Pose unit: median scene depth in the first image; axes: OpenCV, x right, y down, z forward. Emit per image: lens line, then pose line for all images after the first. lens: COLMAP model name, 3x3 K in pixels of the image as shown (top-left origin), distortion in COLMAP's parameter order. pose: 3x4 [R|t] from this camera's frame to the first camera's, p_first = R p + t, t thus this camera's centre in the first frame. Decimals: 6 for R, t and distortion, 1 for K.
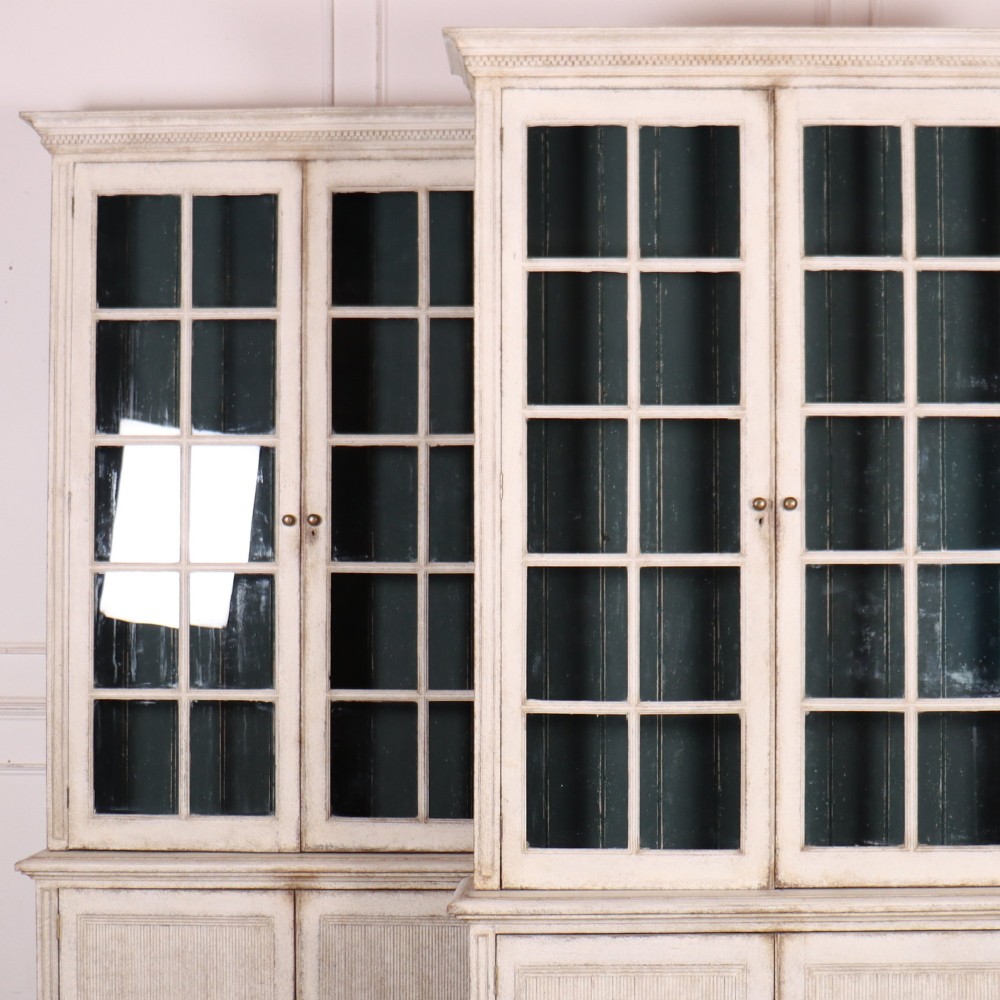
lens RADIAL K [[2575.3, 0, 452.1], [0, 2575.3, 502.0], [0, 0, 1]] dist [-0.197059, 0.200107]
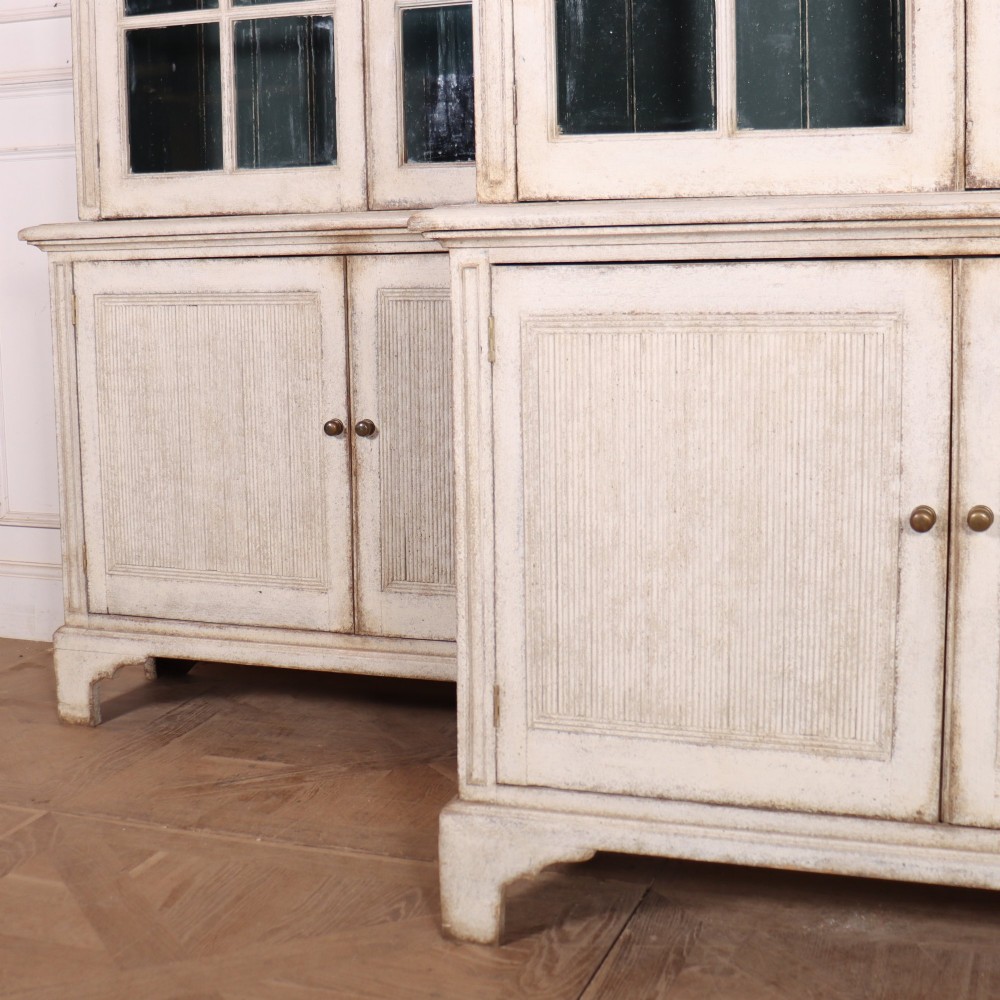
lens RADIAL K [[1657.6, 0, 371.5], [0, 1657.6, 454.3], [0, 0, 1]] dist [-0.181672, 0.170668]
pose [[0.934220, 0.022786, -0.355970, 0.131766], [0.032822, 0.988232, 0.149397, 0.150585], [0.355185, -0.151253, 0.922478, 0.600532]]
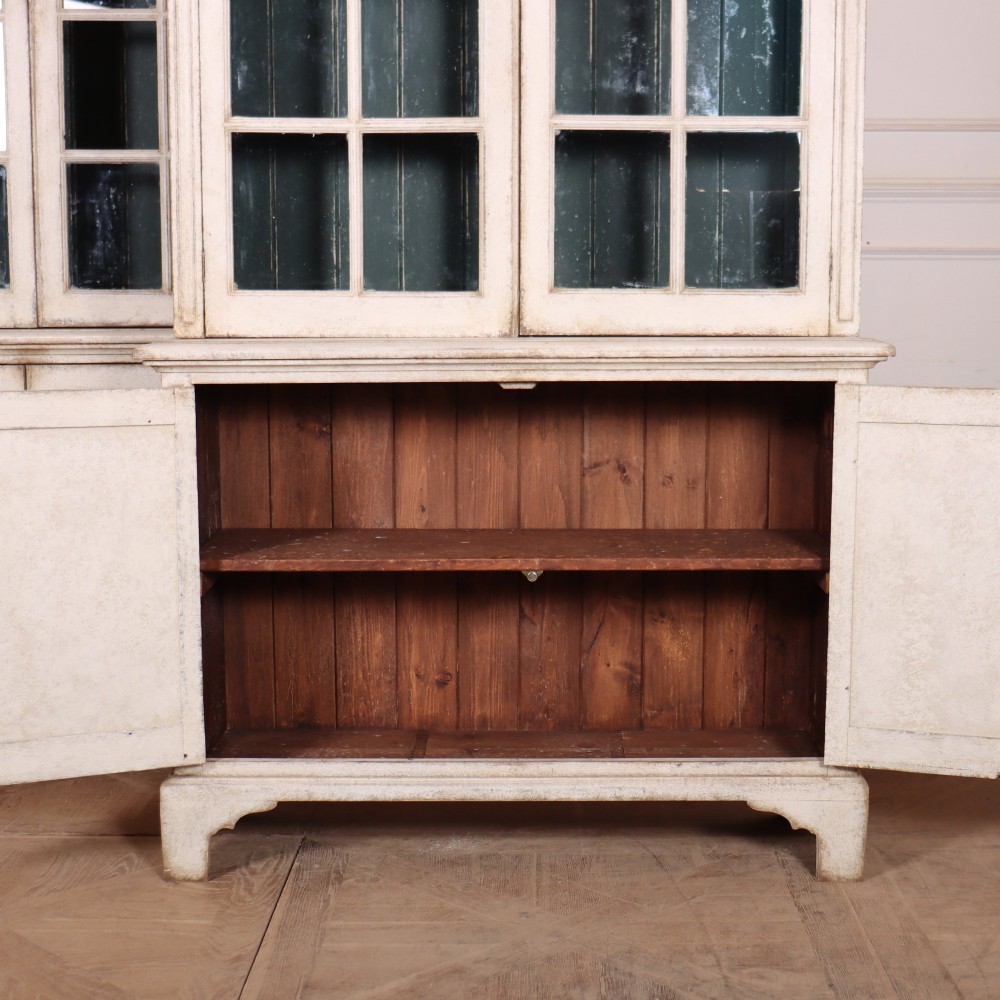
lens RADIAL K [[1788.0, 0, 515.5], [0, 1788.0, 576.1], [0, 0, 1]] dist [-0.130170, 0.189779]
pose [[0.999562, -0.003016, 0.029442, 0.106603], [-0.002429, 0.983080, 0.183159, 0.119701], [-0.029496, -0.183150, 0.982642, 0.386265]]
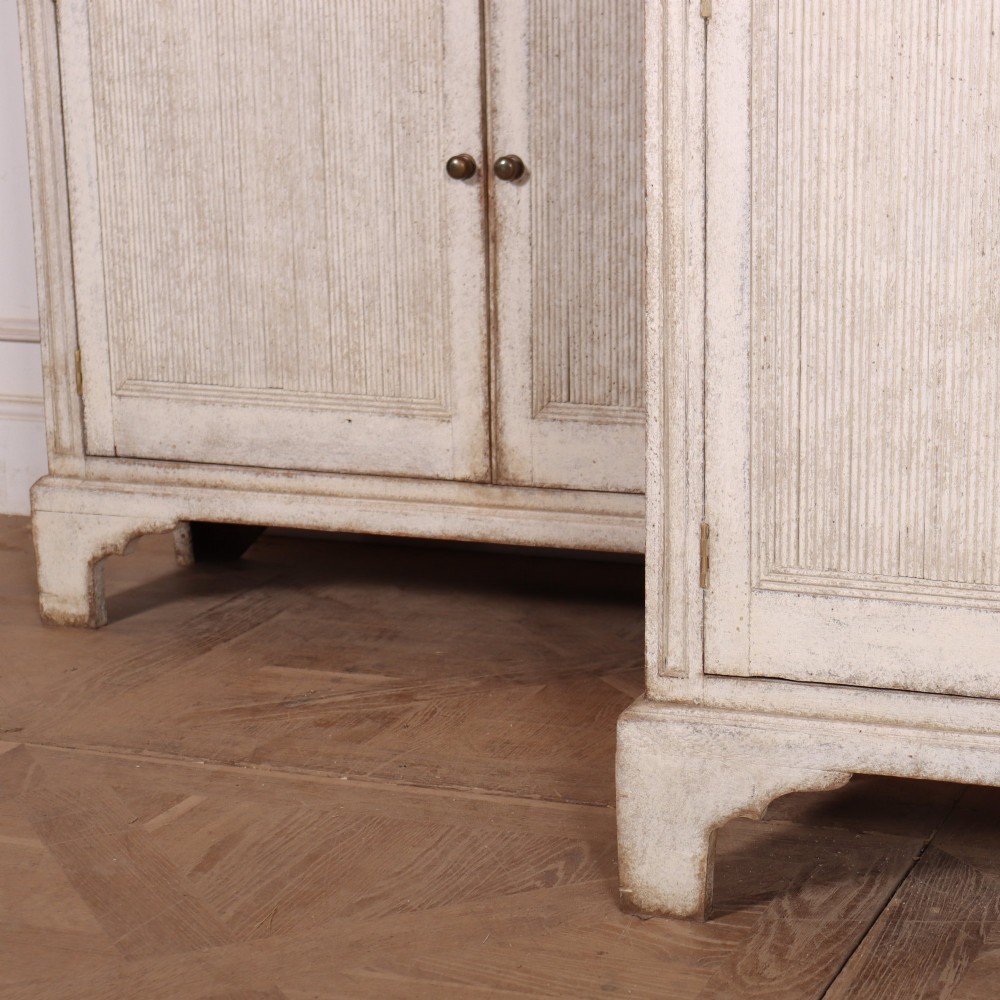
lens RADIAL K [[2336.3, 0, 708.1], [0, 2336.3, 622.7], [0, 0, 1]] dist [-0.025142, 0.225564]
pose [[0.958939, 0.072169, -0.274278, 0.122875], [0.004767, 0.962845, 0.270013, 0.181469], [0.283574, -0.260233, 0.922965, 0.623373]]
